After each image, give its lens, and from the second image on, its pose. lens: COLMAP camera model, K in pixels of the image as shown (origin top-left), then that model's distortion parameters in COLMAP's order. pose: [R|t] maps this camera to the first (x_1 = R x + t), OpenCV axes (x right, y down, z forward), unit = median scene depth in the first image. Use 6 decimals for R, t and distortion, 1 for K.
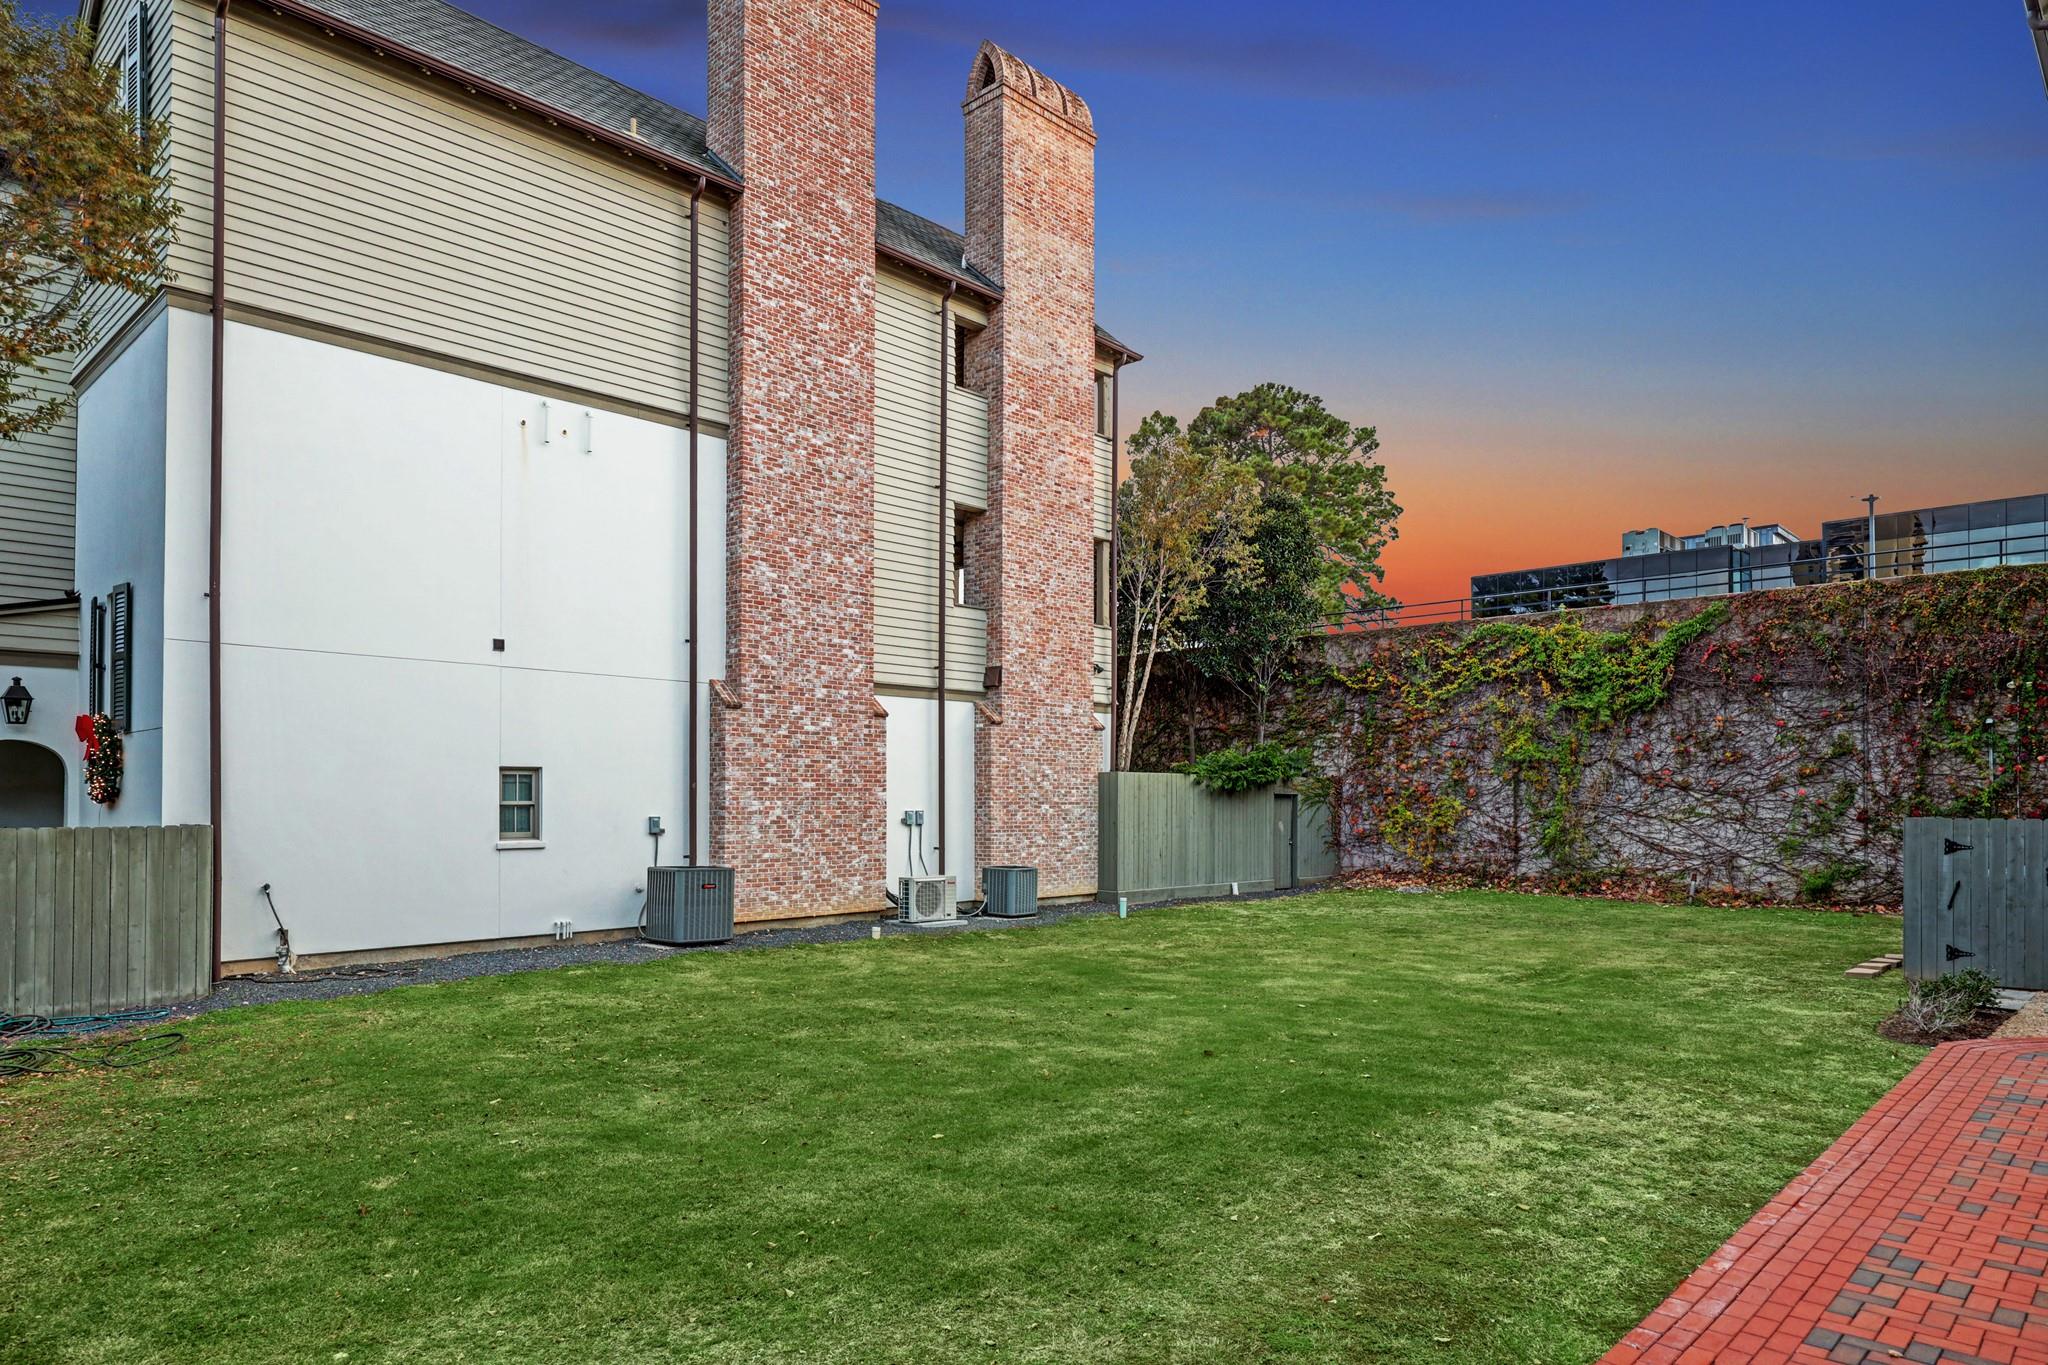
lens RADIAL K [[1263.8, 0, 1023.3], [0, 1263.8, 811.9], [0, 0, 1]] dist [0.000575, -0.000331]
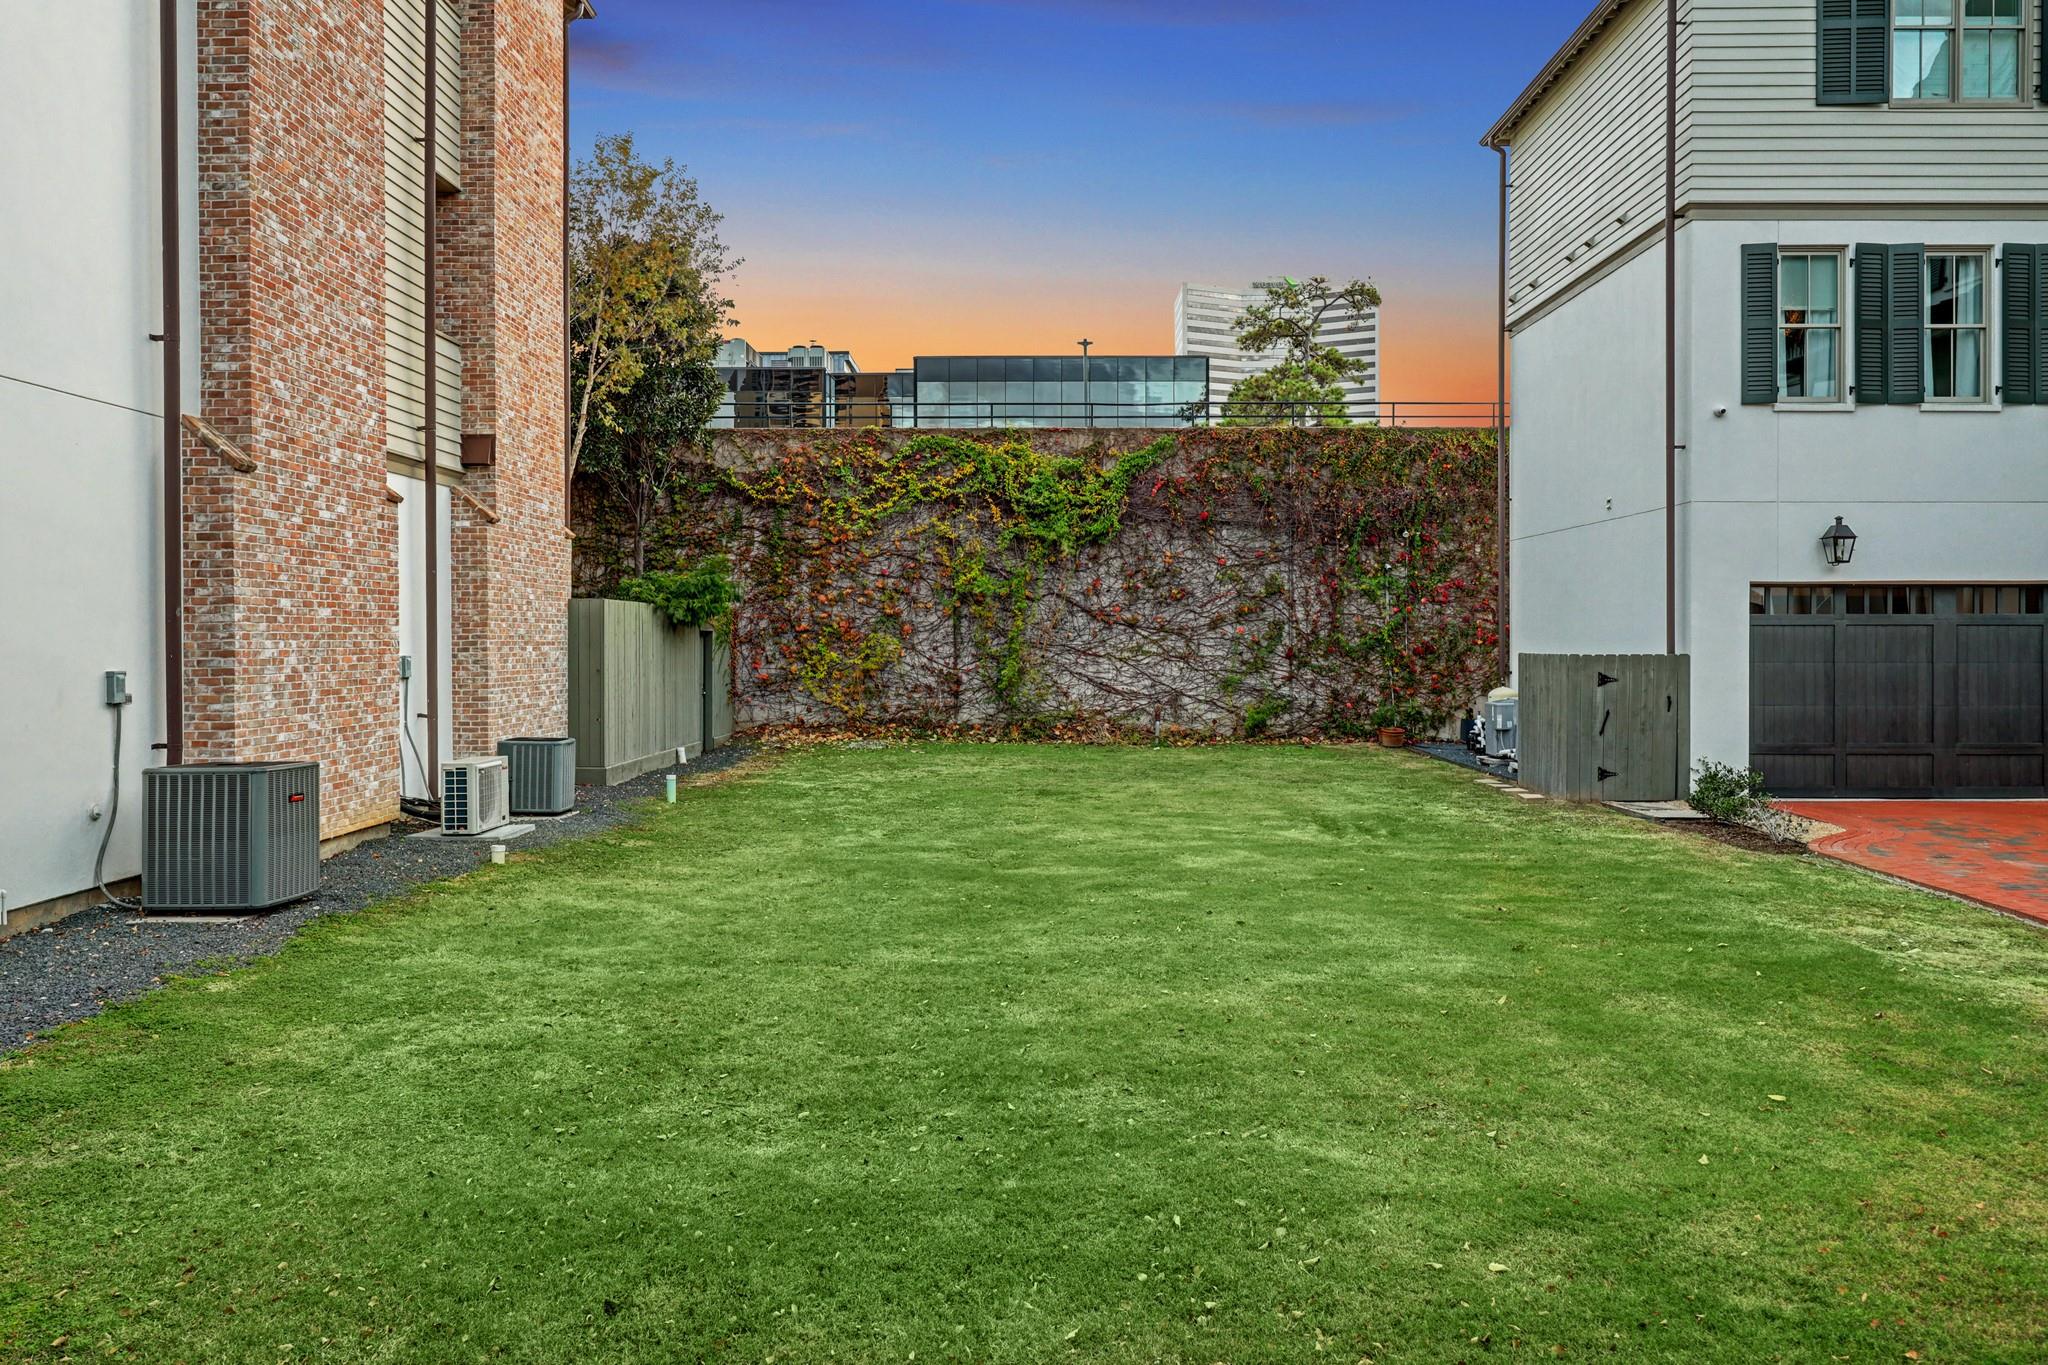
lens RADIAL K [[1503.8, 0, 1024.0], [0, 1503.8, 682.5], [0, 0, 1]] dist [0.005367, -0.001765]
pose [[0.734828, -0.021094, 0.677926, -0.321189], [0.007639, 0.999710, 0.022827, -0.002201], [-0.678211, -0.011595, 0.734776, 0.217790]]
